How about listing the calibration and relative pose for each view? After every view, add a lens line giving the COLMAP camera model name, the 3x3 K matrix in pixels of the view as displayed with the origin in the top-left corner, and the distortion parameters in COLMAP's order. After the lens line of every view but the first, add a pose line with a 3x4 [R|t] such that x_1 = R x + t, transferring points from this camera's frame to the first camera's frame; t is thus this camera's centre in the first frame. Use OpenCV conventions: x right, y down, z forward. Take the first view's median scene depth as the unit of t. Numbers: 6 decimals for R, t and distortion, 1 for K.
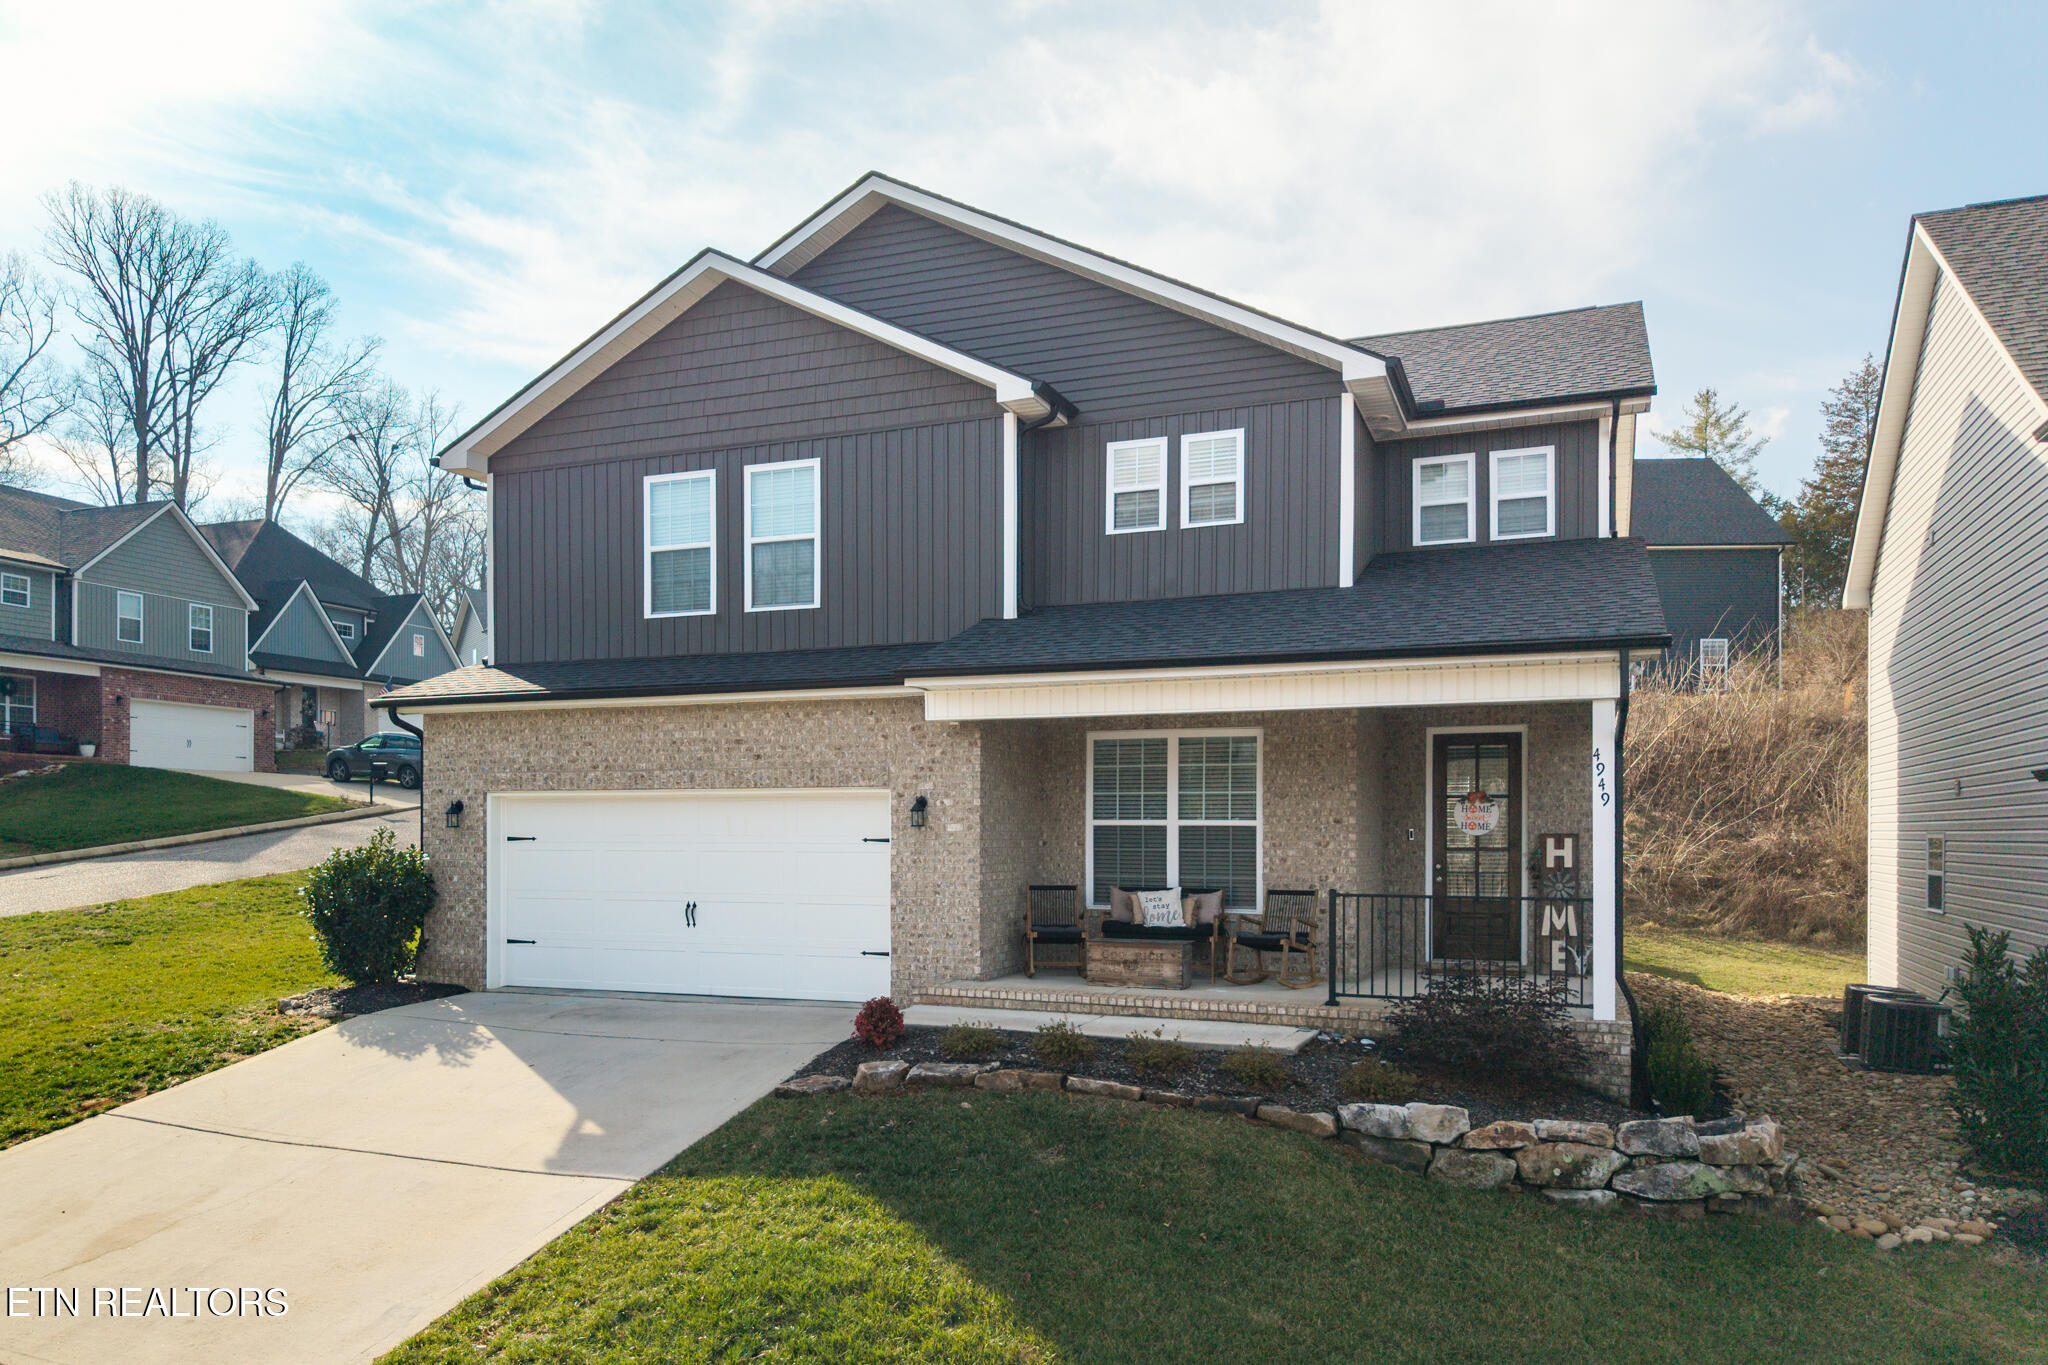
lens RADIAL K [[1562.2, 0, 843.6], [0, 1562.2, 669.3], [0, 0, 1]] dist [0.022701, -0.025467]
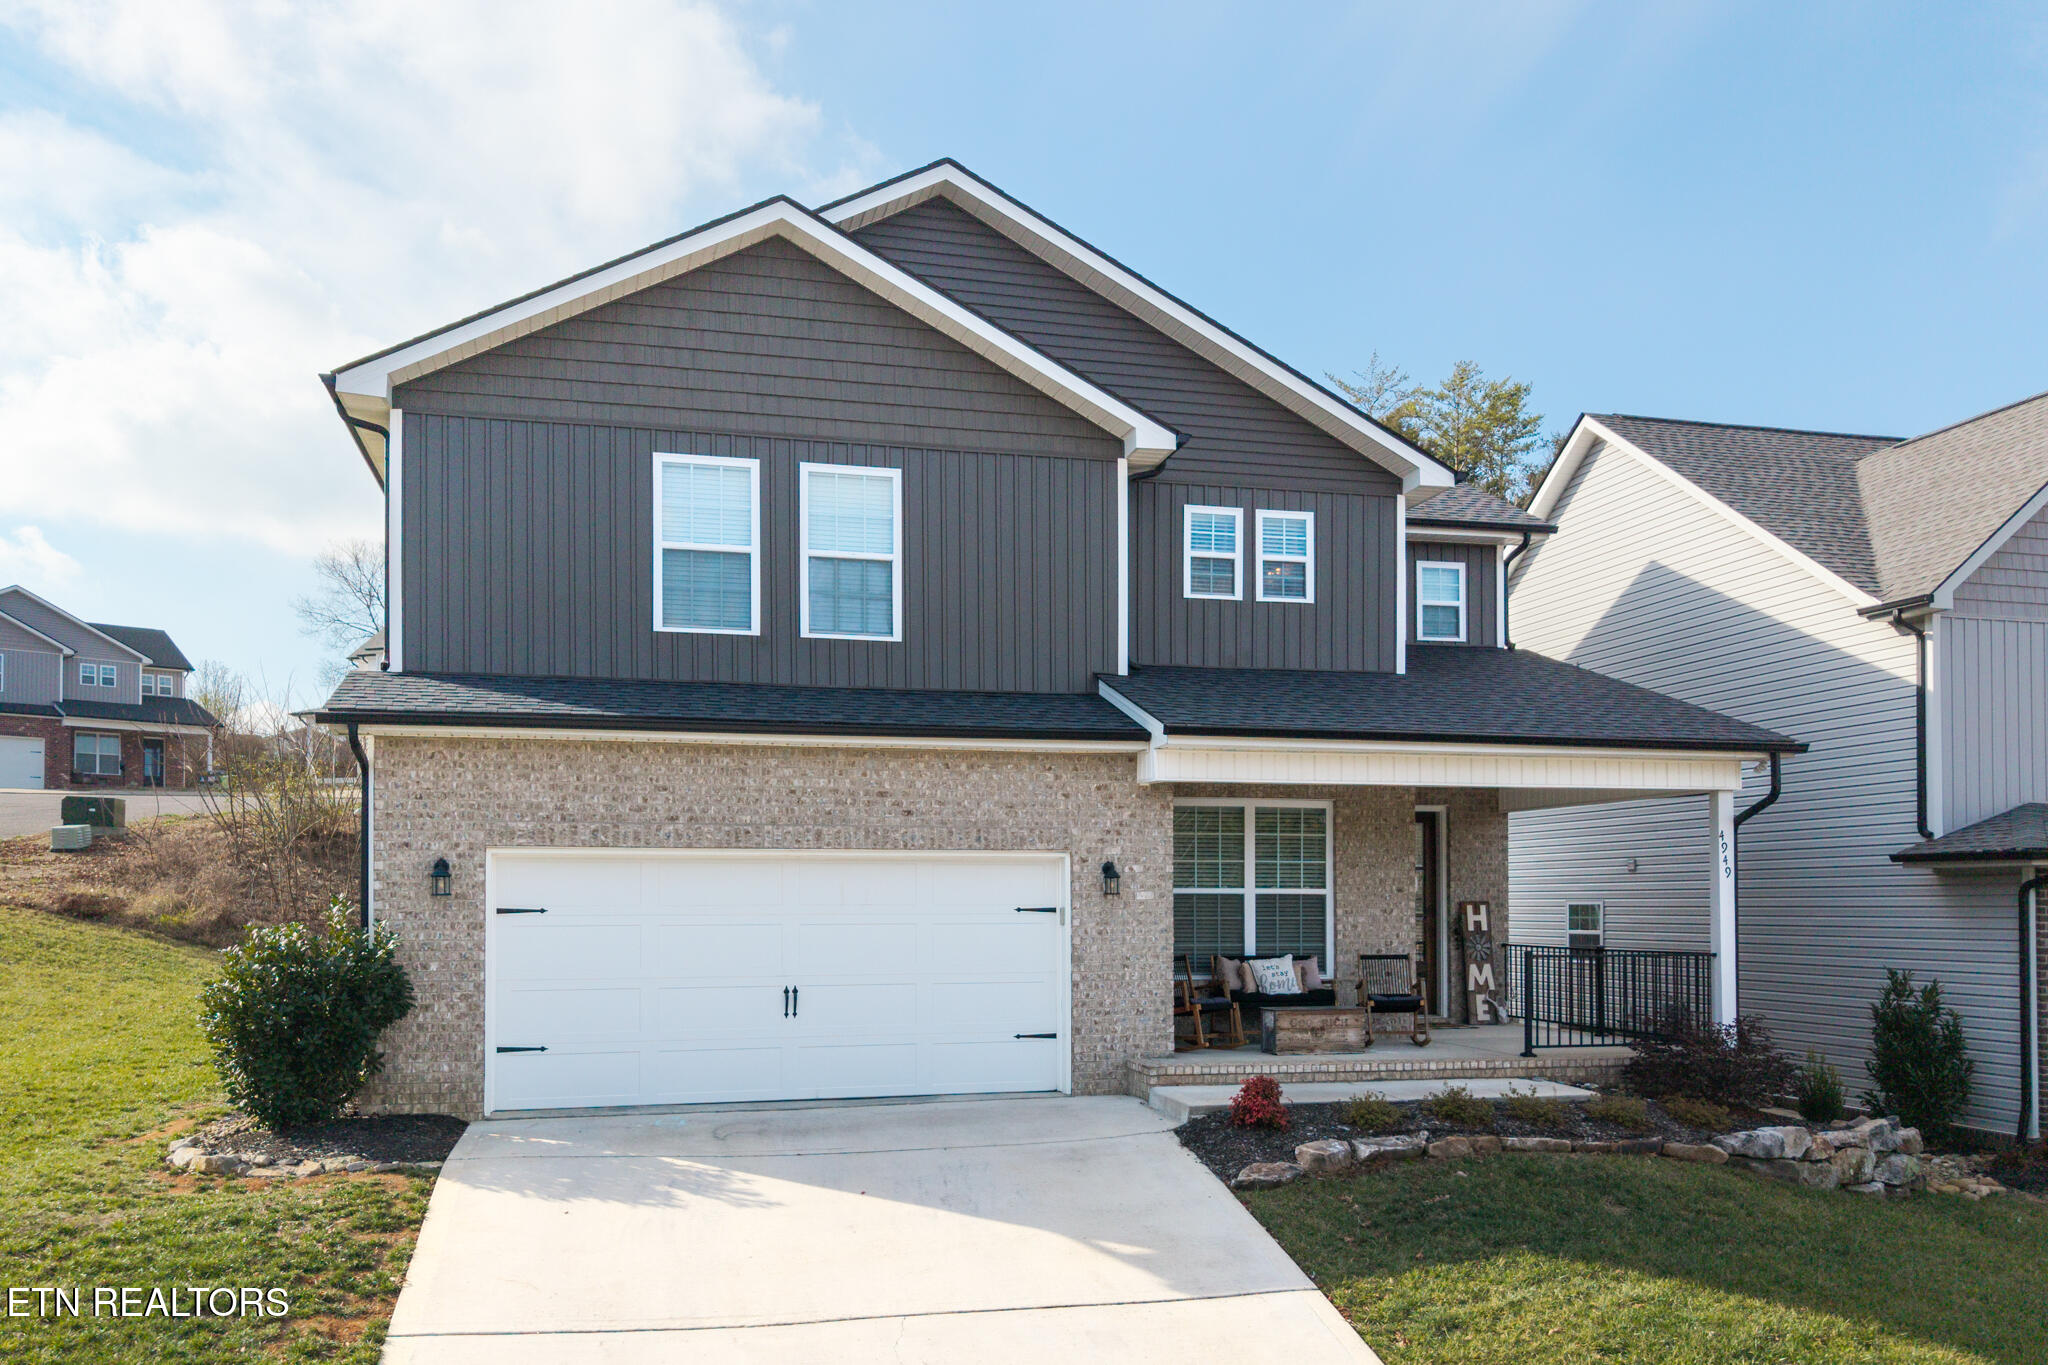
lens RADIAL K [[1724.9, 0, 1017.5], [0, 1724.9, 692.8], [0, 0, 1]] dist [0.007671, -0.019402]
pose [[0.767575, 0.075489, 0.636498, -0.618247], [-0.064231, 0.997101, -0.040798, 0.025524], [-0.637733, -0.009568, 0.770198, 0.239622]]
